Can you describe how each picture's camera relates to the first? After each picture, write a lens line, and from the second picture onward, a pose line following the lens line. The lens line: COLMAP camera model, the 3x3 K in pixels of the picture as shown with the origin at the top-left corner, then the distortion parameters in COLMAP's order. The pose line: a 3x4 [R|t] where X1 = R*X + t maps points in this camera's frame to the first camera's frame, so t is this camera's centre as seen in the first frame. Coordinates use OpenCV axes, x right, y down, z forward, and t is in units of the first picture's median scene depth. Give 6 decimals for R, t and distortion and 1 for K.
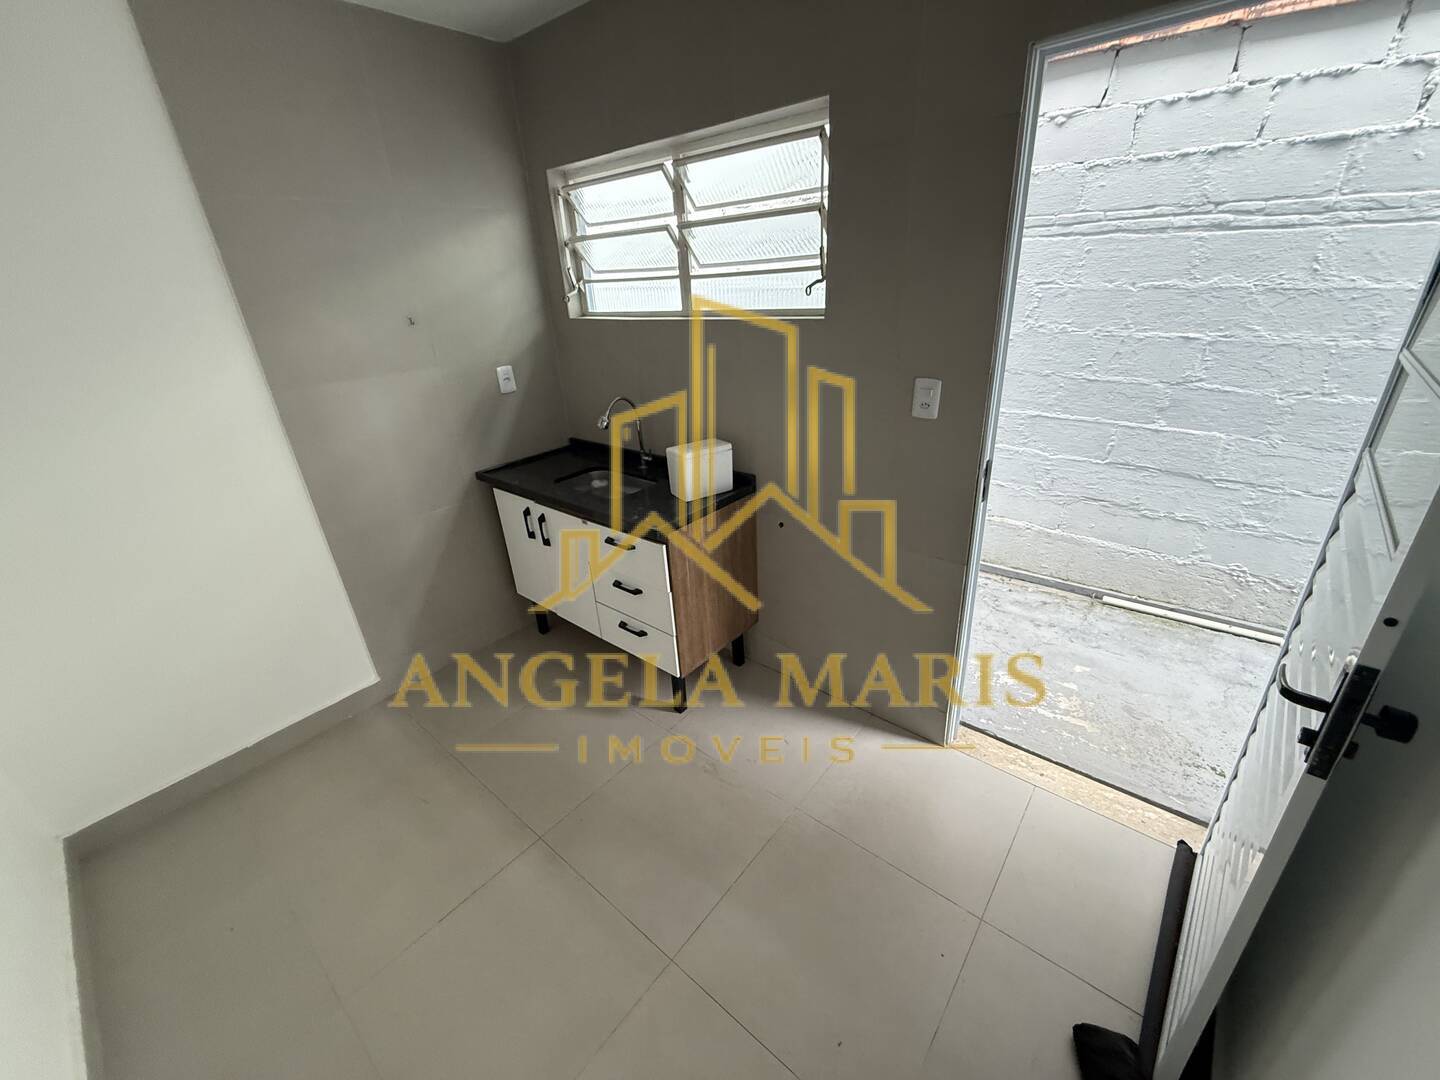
lens RADIAL K [[574.0, 0, 720.3], [0, 574.0, 539.1], [0, 0, 1]] dist [-0.002143, -0.000011]
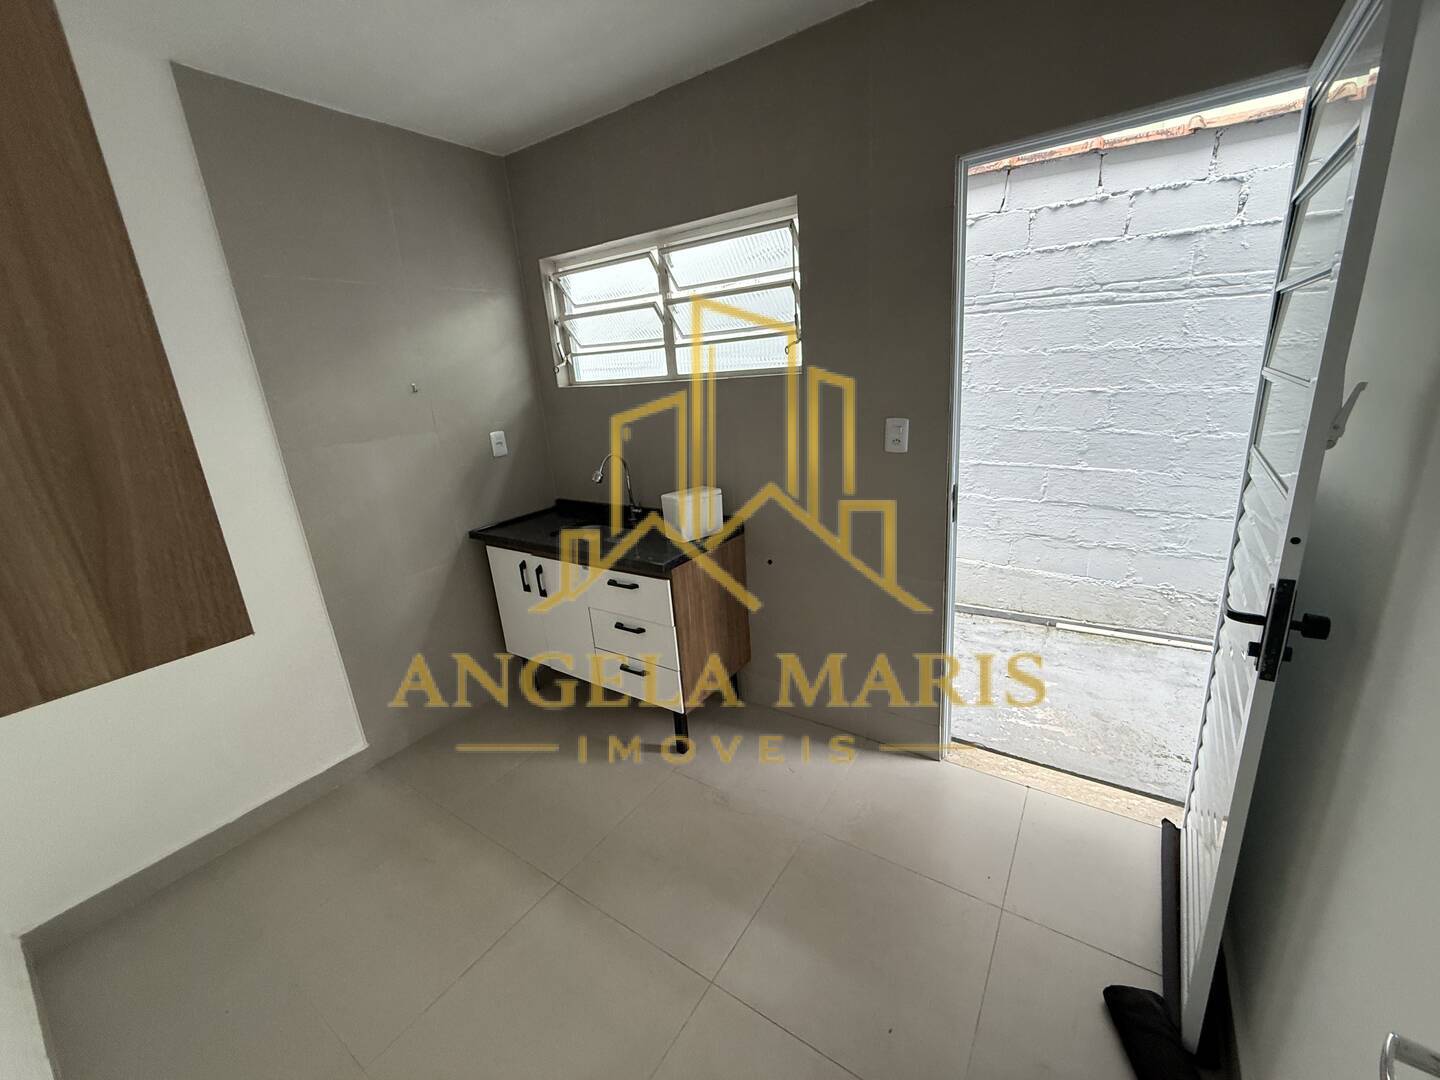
lens RADIAL K [[574.0, 0, 720.3], [0, 574.0, 539.1], [0, 0, 1]] dist [-0.002143, -0.000011]
pose [[0.994543, -0.046126, 0.093581, -0.087239], [0.059032, 0.988361, -0.140209, 0.079908], [-0.086024, 0.144968, 0.985690, -0.060725]]
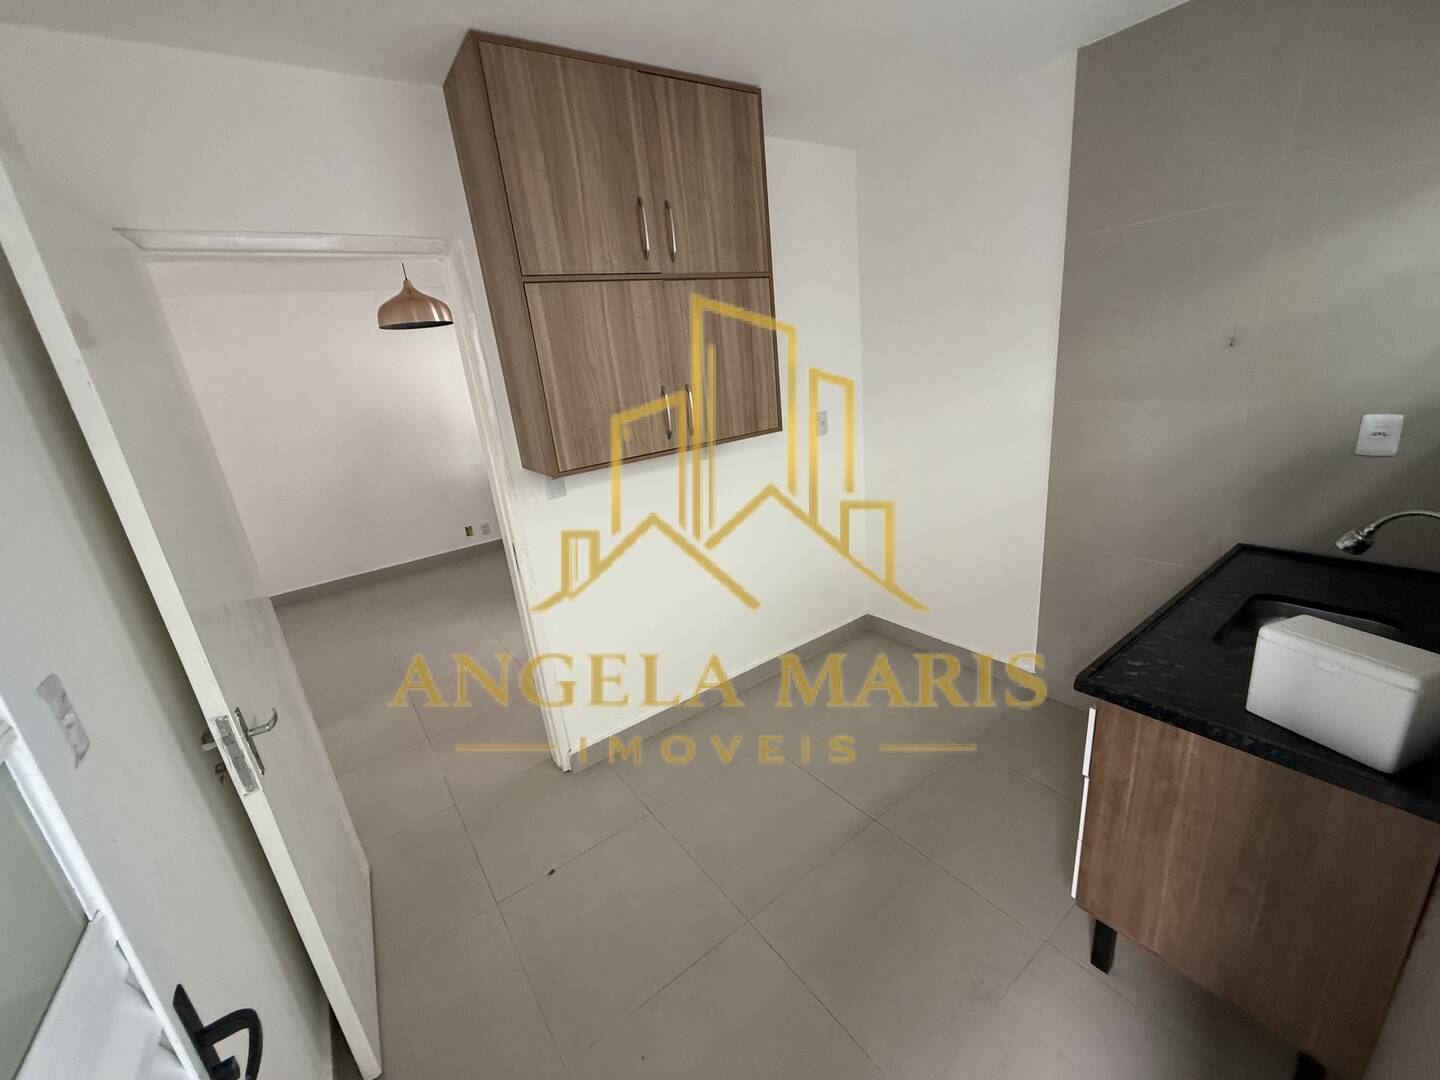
lens RADIAL K [[577.1, 0, 720.0], [0, 577.1, 540.0], [0, 0, 1]] dist [-0.001143, -0.000074]
pose [[-0.234037, 0.366464, -0.900517, 0.471442], [-0.294149, 0.856141, 0.424852, -0.278408], [0.926662, 0.364318, -0.092574, 0.515910]]
